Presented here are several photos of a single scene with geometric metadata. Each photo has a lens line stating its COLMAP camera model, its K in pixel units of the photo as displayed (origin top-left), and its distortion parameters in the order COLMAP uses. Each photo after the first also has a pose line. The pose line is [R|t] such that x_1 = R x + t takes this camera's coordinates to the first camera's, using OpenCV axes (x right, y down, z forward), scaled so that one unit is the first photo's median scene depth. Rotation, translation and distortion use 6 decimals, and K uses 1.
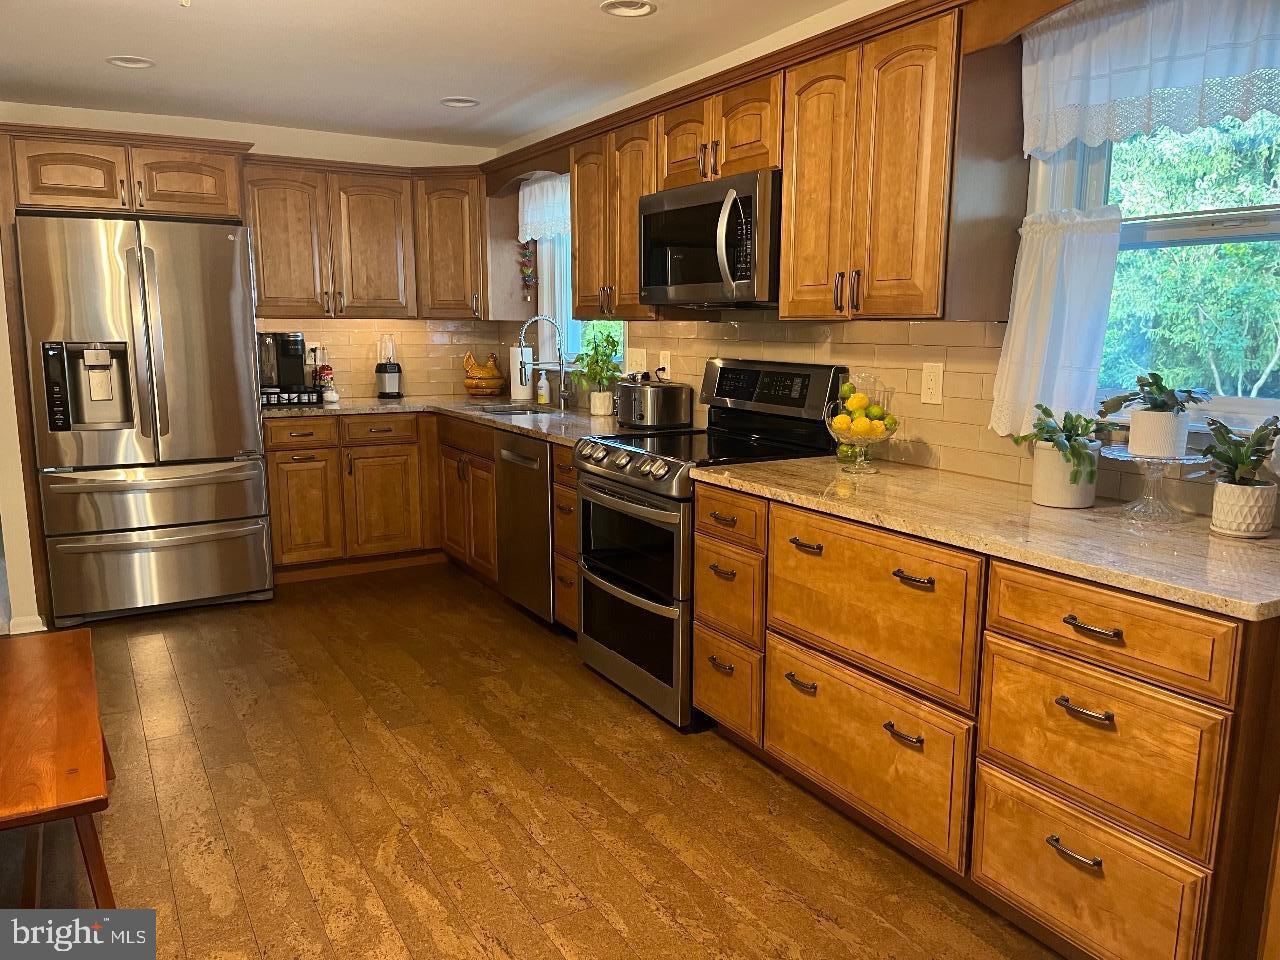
lens RADIAL K [[991.4, 0, 648.8], [0, 991.4, 509.0], [0, 0, 1]] dist [0.051053, -0.074484]
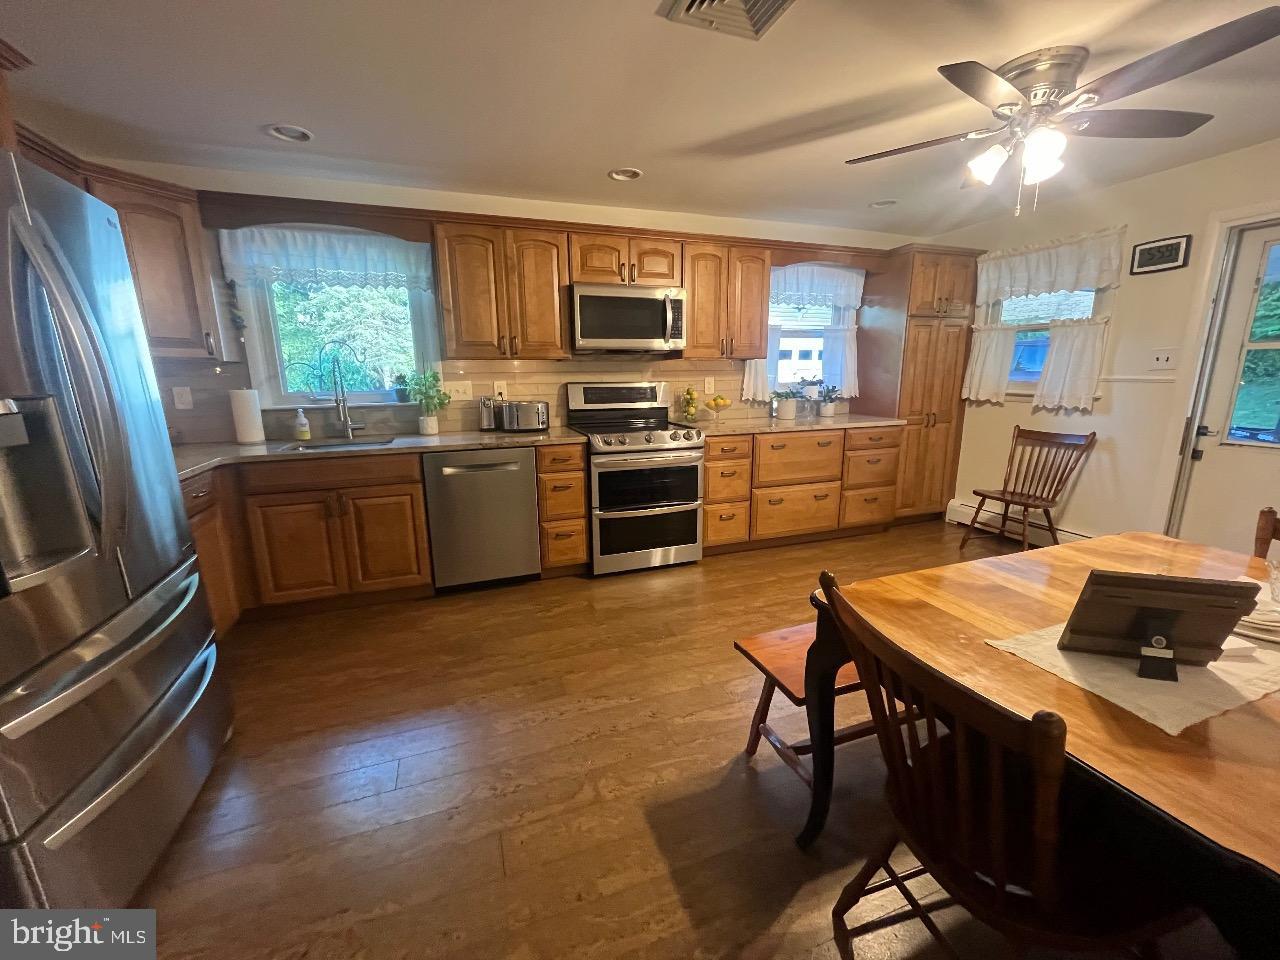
lens RADIAL K [[527.2, 0, 640.6], [0, 527.2, 479.7], [0, 0, 1]] dist [-0.009962, 0.001172]
pose [[0.171518, -0.219217, 0.960482, -1.160233], [0.191561, 0.963743, 0.185753, -0.190659], [-0.966378, 0.152131, 0.207293, 1.010781]]
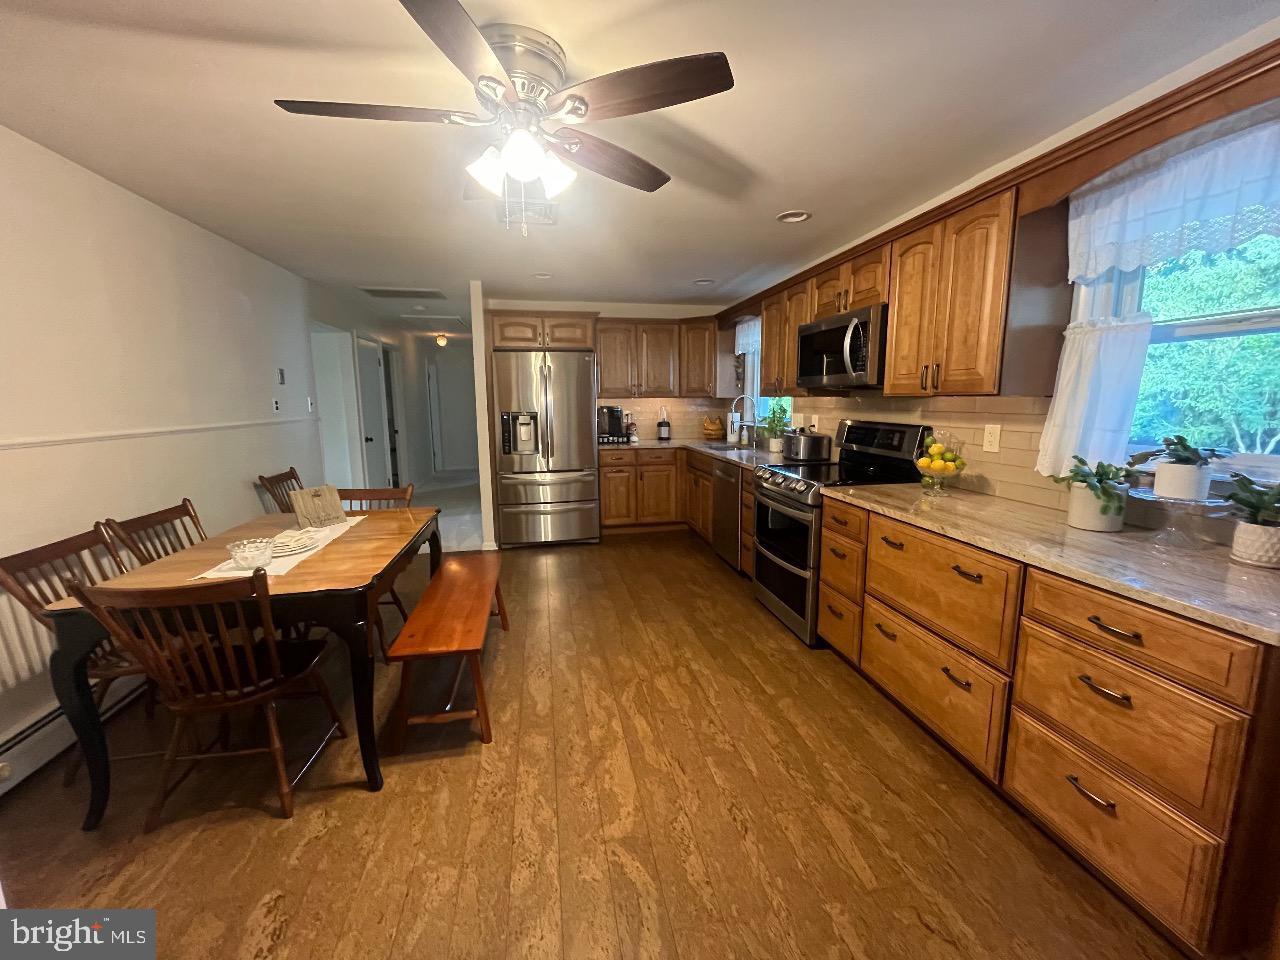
lens RADIAL K [[527.2, 0, 635.7], [0, 527.2, 482.6], [0, 0, 1]] dist [-0.009962, 0.001172]
pose [[0.942272, 0.041437, -0.332276, 0.047184], [-0.050454, 0.998554, -0.018550, -0.019411], [0.331026, 0.034244, 0.943000, 0.088228]]
